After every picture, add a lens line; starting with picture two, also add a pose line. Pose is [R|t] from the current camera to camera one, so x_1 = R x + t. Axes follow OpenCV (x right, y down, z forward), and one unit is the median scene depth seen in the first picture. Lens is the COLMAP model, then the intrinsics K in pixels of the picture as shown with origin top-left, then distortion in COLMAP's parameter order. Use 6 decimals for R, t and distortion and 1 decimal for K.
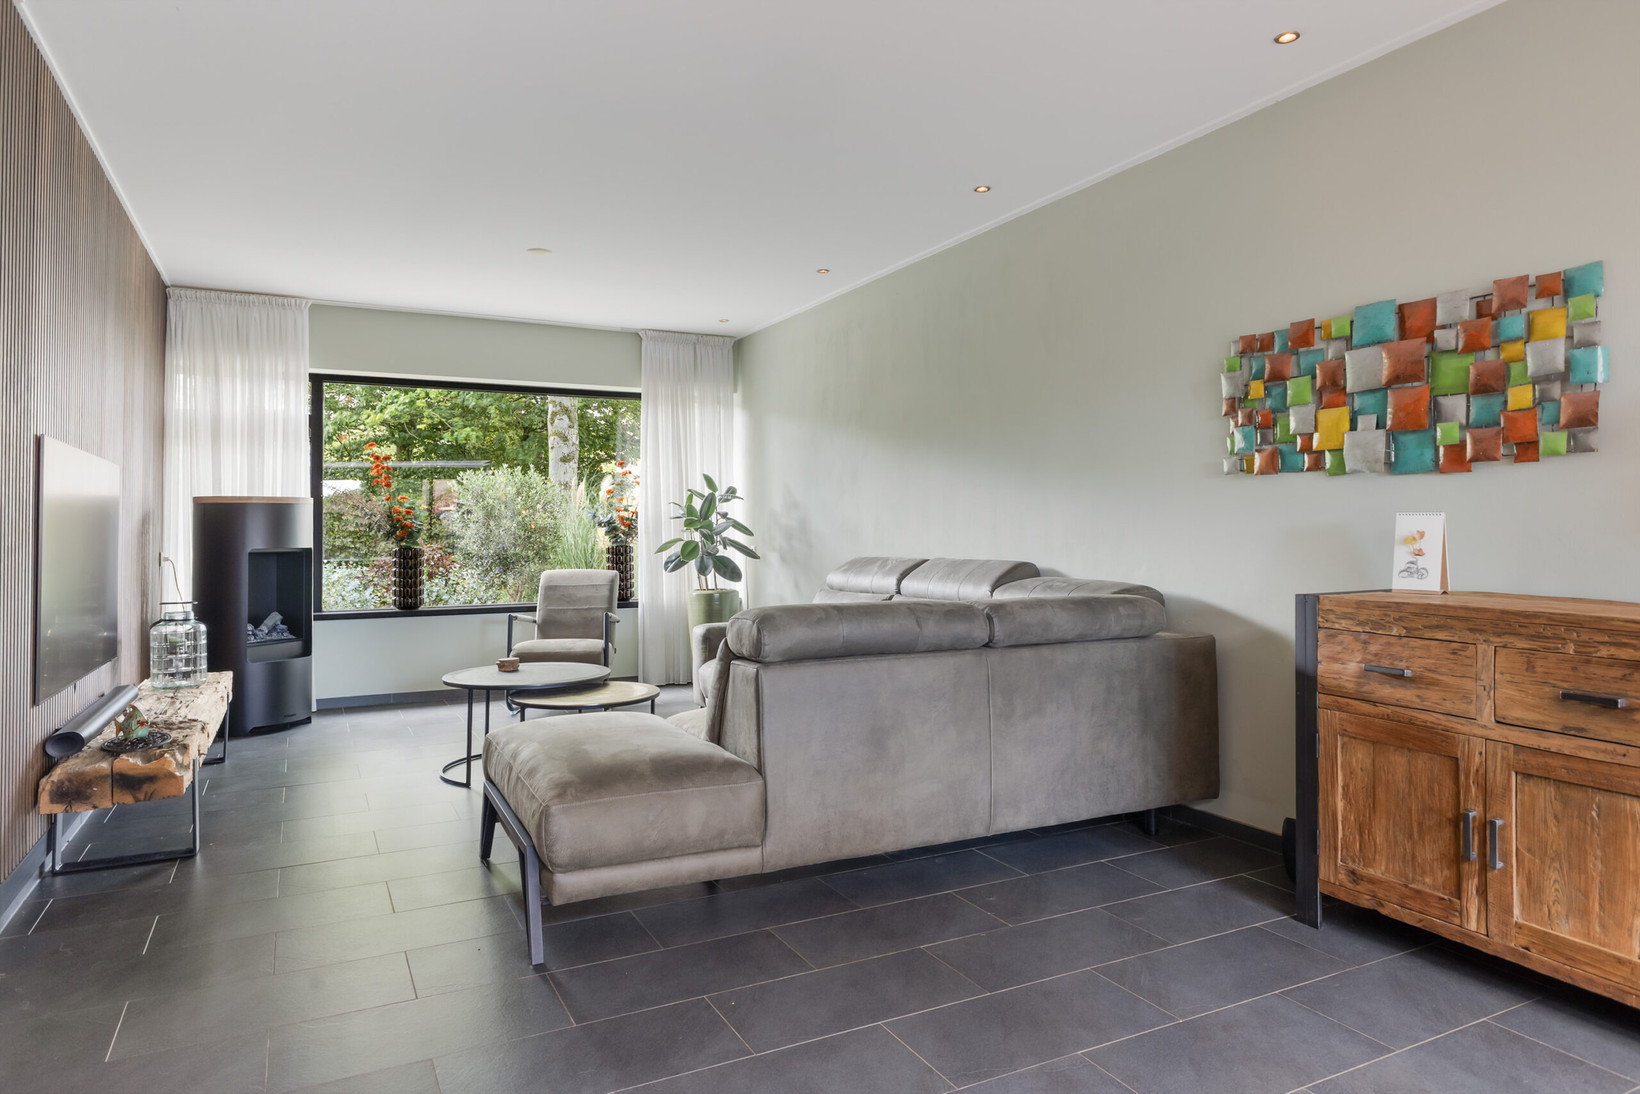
lens RADIAL K [[1038.2, 0, 828.1], [0, 1038.2, 506.0], [0, 0, 1]] dist [0.010909, -0.003066]
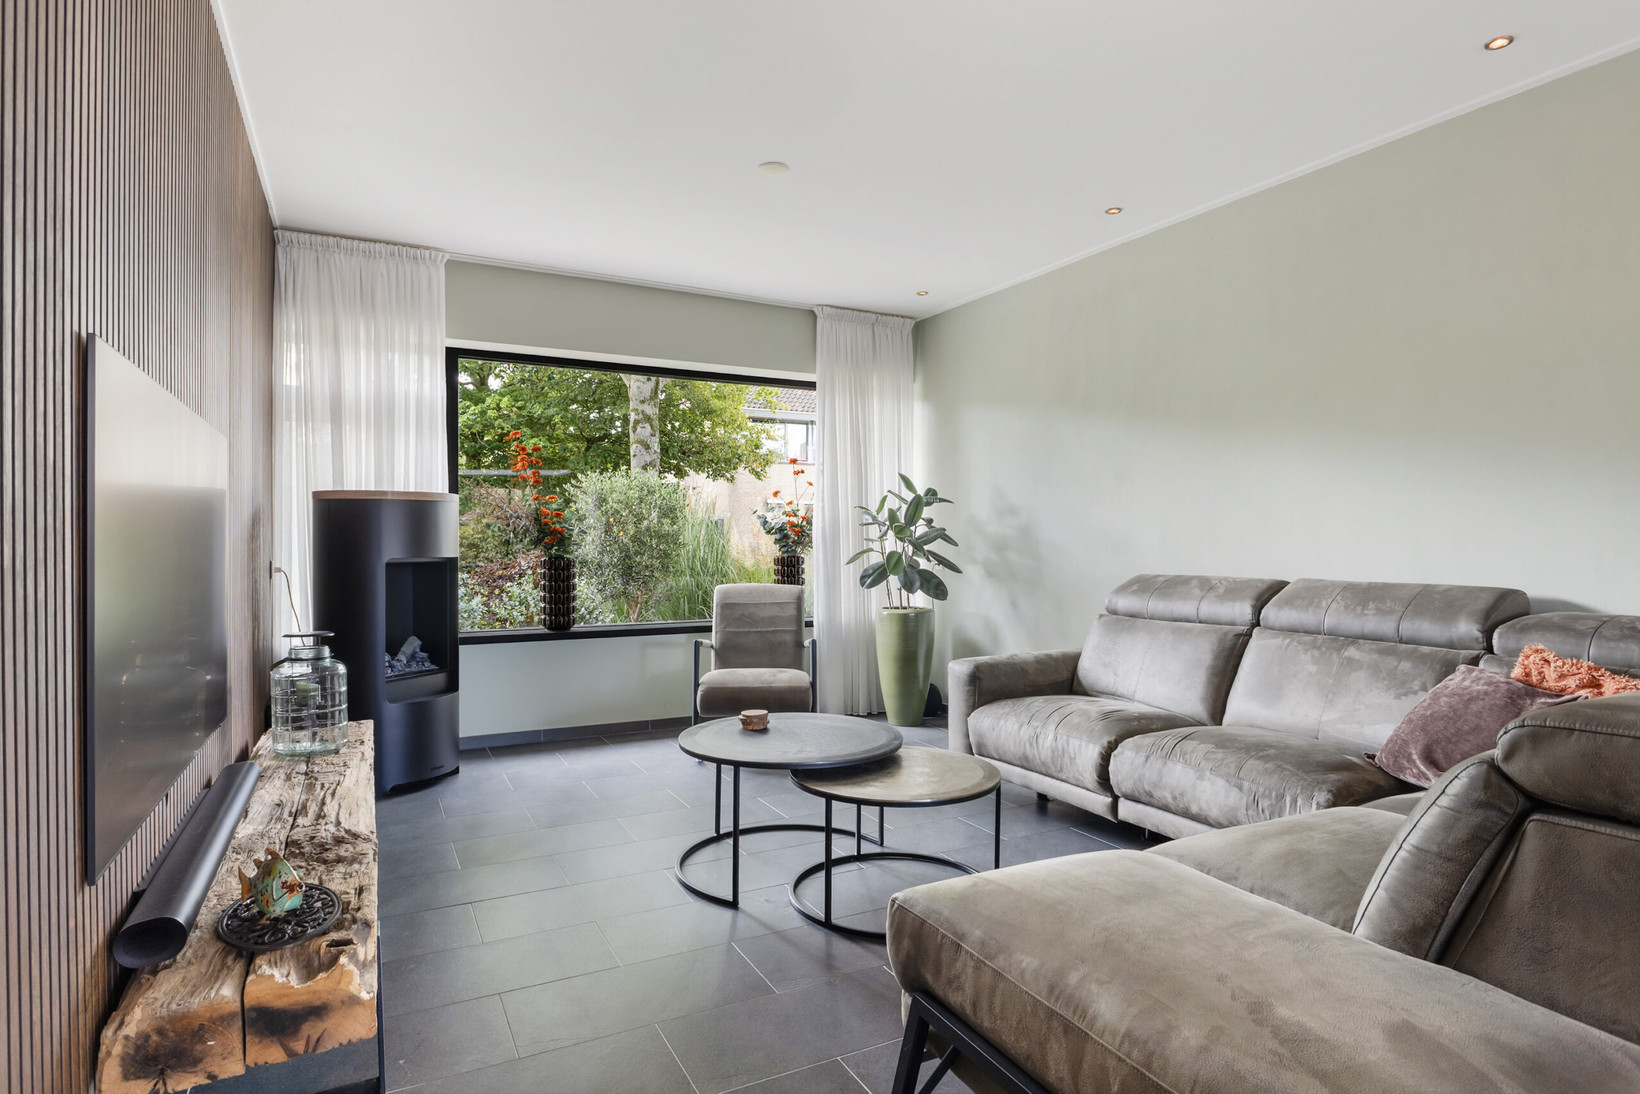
lens RADIAL K [[903.9, 0, 826.7], [0, 903.9, 545.4], [0, 0, 1]] dist [-0.002539, -0.001012]
pose [[0.999934, 0.008494, 0.007756, -0.210528], [-0.008729, 0.999485, 0.030892, 0.006862], [-0.007490, -0.030957, 0.999493, 0.292301]]
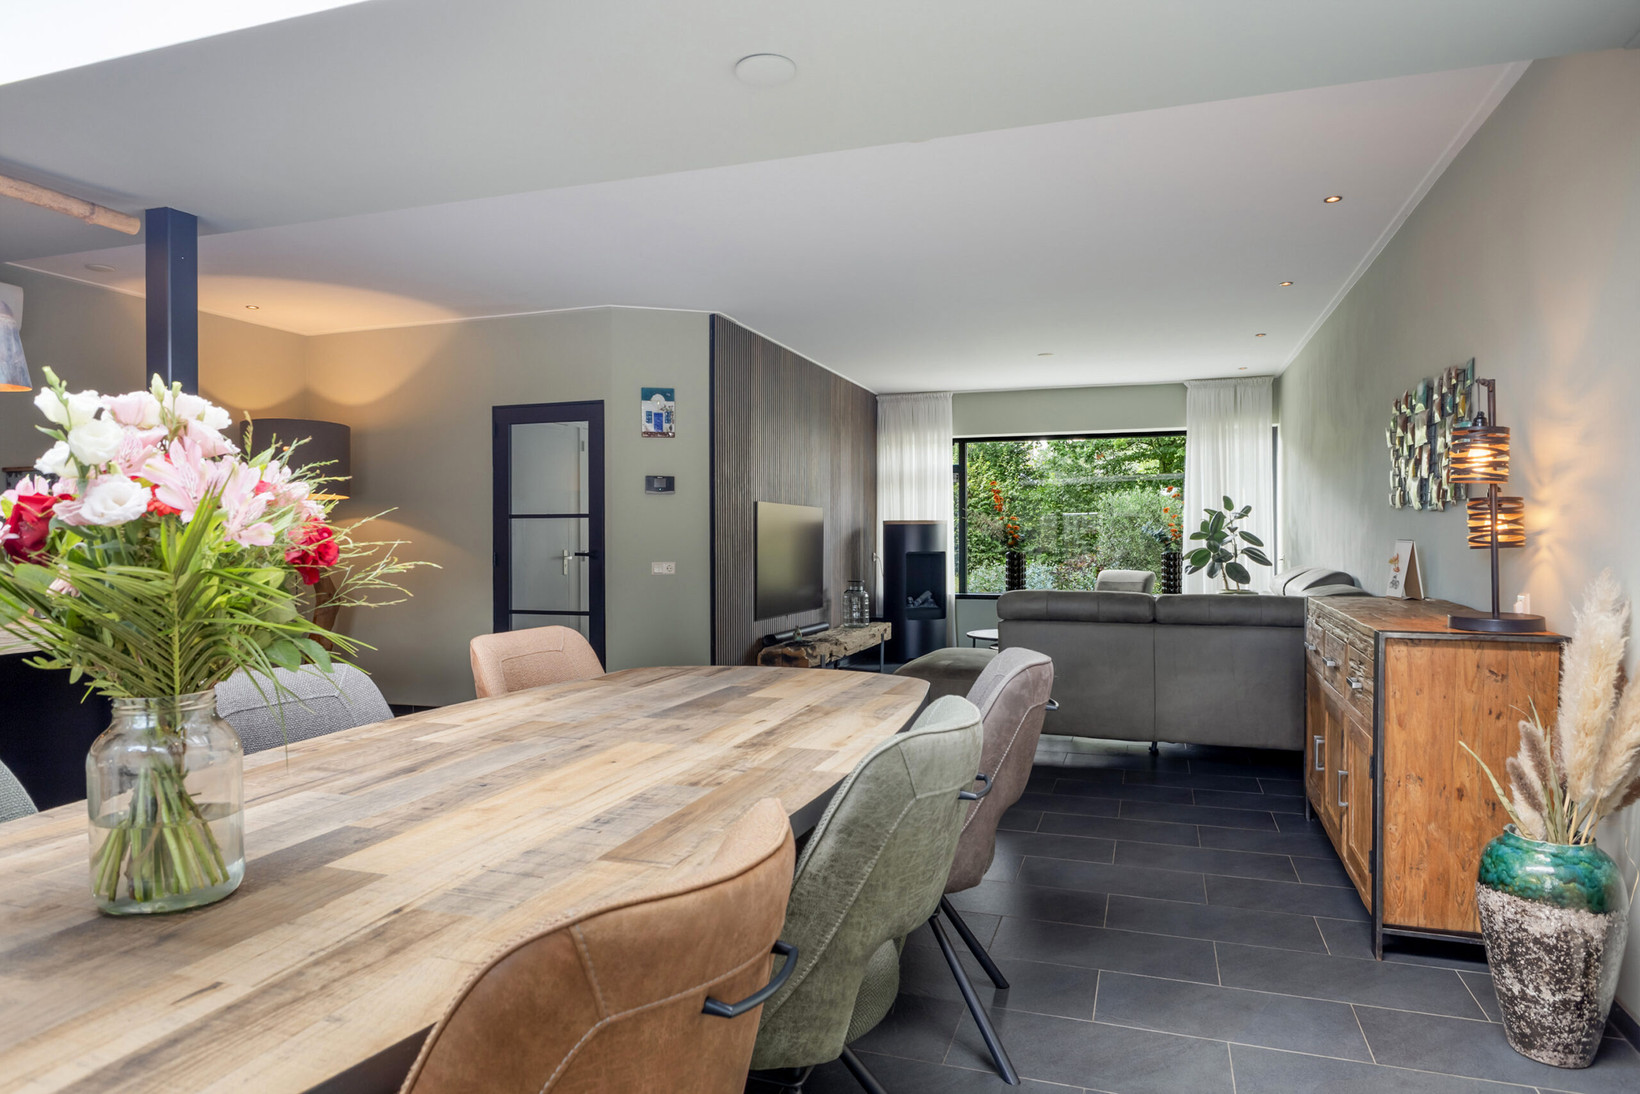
lens RADIAL K [[1038.2, 0, 804.9], [0, 1038.2, 538.5], [0, 0, 1]] dist [0.010909, -0.003066]
pose [[0.696478, 0.003709, -0.717568, 0.479091], [0.018515, 0.999561, 0.023138, -0.020020], [0.717339, -0.029401, 0.696104, -0.251401]]
